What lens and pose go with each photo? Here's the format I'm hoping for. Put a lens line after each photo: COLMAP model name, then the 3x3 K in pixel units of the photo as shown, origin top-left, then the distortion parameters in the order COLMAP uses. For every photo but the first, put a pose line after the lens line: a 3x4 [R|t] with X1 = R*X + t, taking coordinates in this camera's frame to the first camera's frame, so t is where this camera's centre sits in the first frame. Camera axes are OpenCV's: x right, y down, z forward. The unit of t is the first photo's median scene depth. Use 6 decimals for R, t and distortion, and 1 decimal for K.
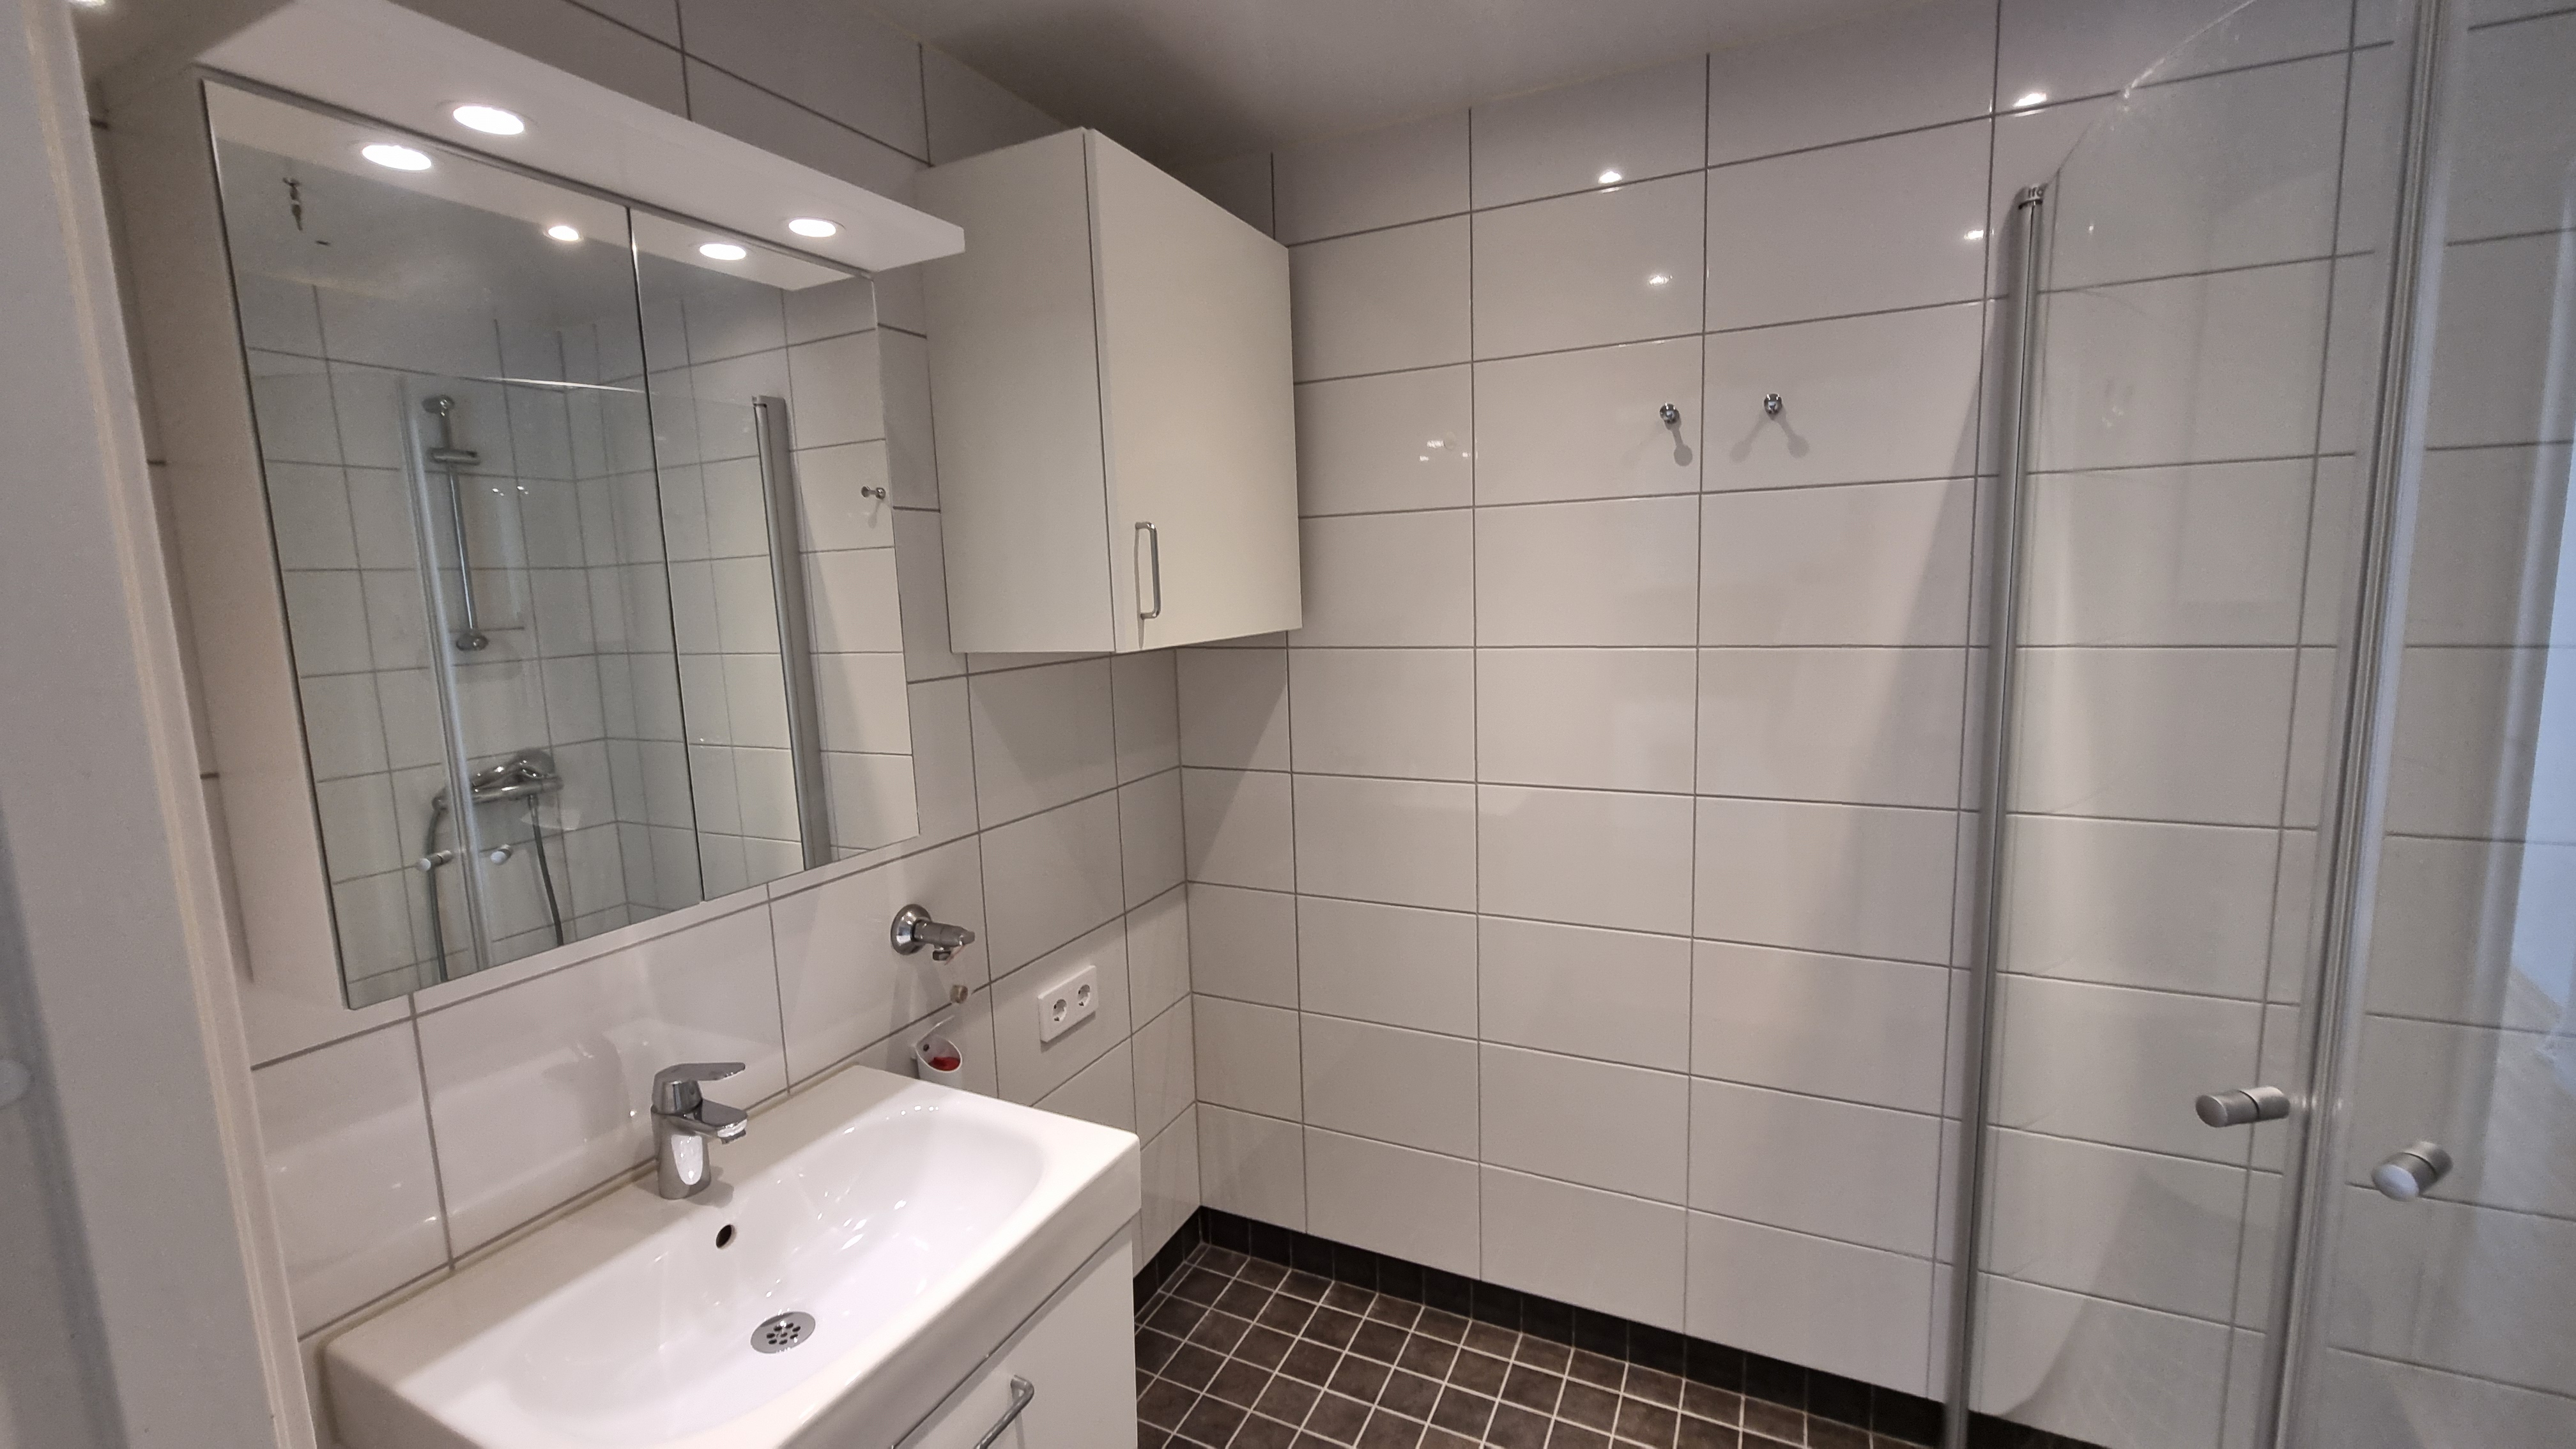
lens RADIAL K [[1042.6, 0, 1302.2], [0, 1042.6, 723.3], [0, 0, 1]] dist [-0.003823, 0.001146]
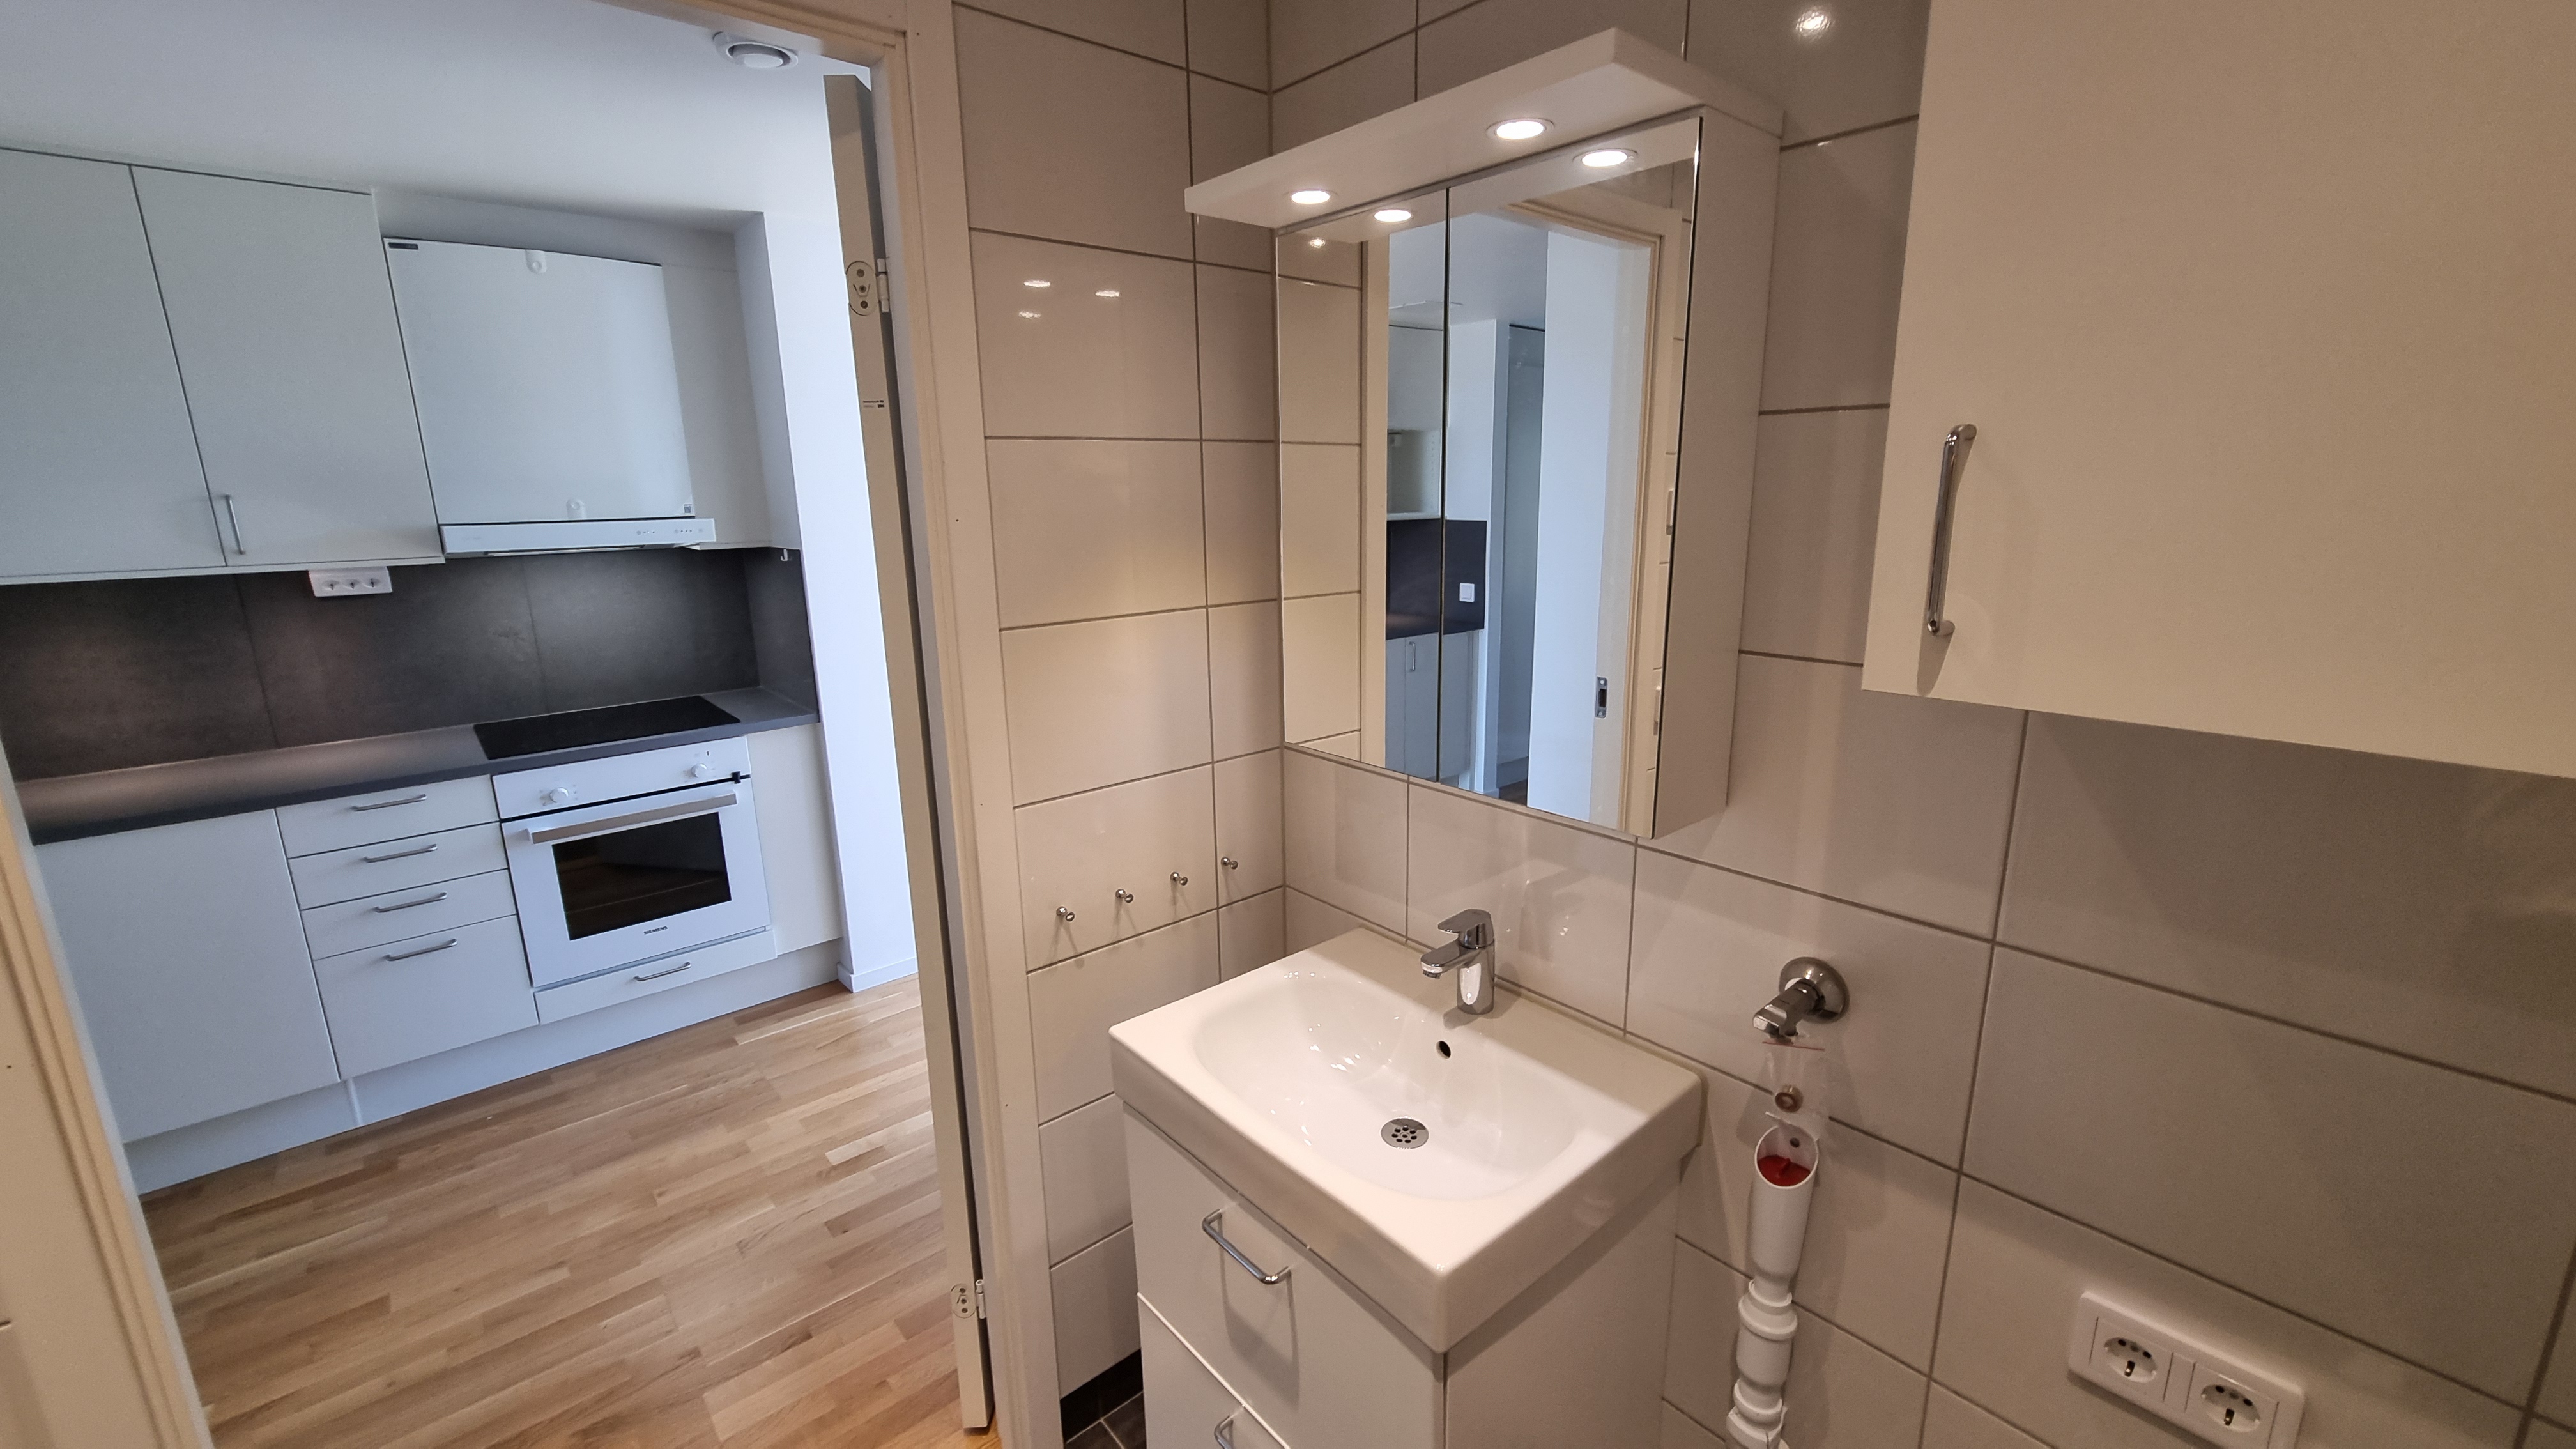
lens RADIAL K [[1042.6, 0, 1295.8], [0, 1042.6, 717.6], [0, 0, 1]] dist [-0.003823, 0.001146]
pose [[-0.401615, 0.239480, -0.883943, 0.368410], [-0.095899, 0.948901, 0.300651, -0.168608], [0.910774, 0.205515, -0.358127, 0.855621]]
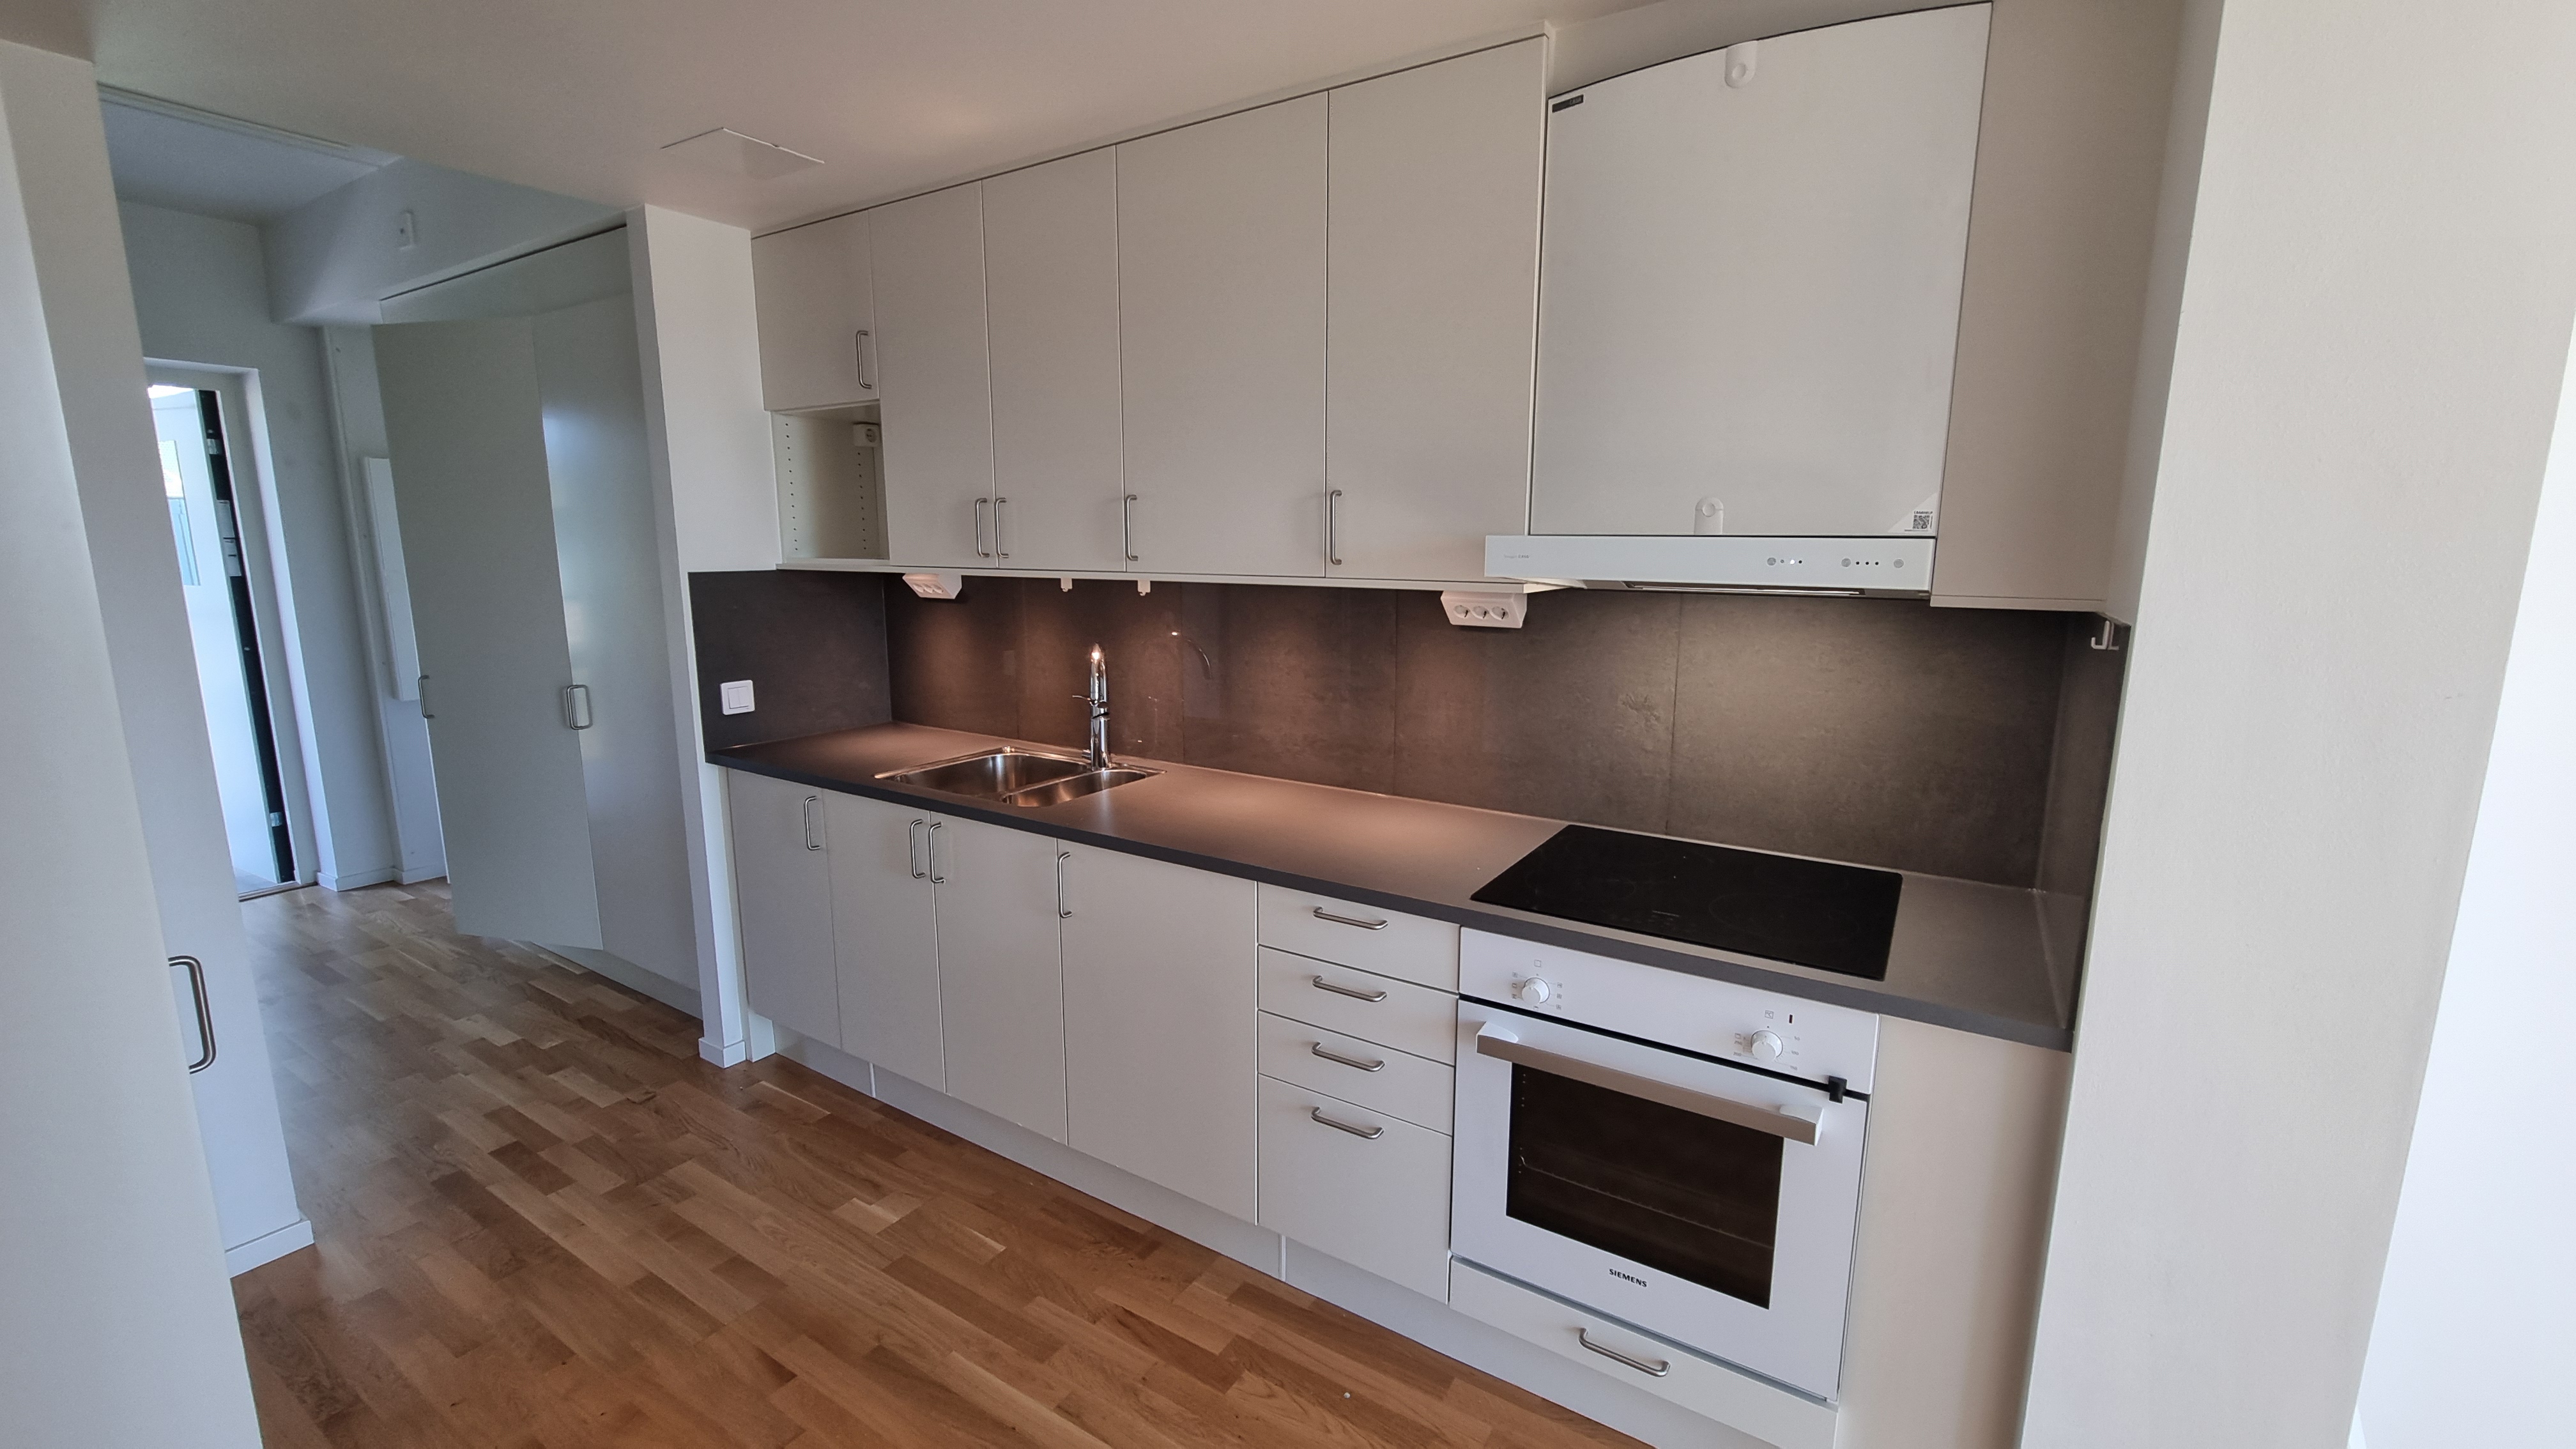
lens RADIAL K [[1042.6, 0, 1292.5], [0, 1042.6, 715.4], [0, 0, 1]] dist [-0.003823, 0.001146]
pose [[-0.991501, 0.004294, 0.130027, -0.506758], [0.042609, 0.955049, 0.293369, 0.014447], [-0.122923, 0.296416, -0.947115, 0.095138]]
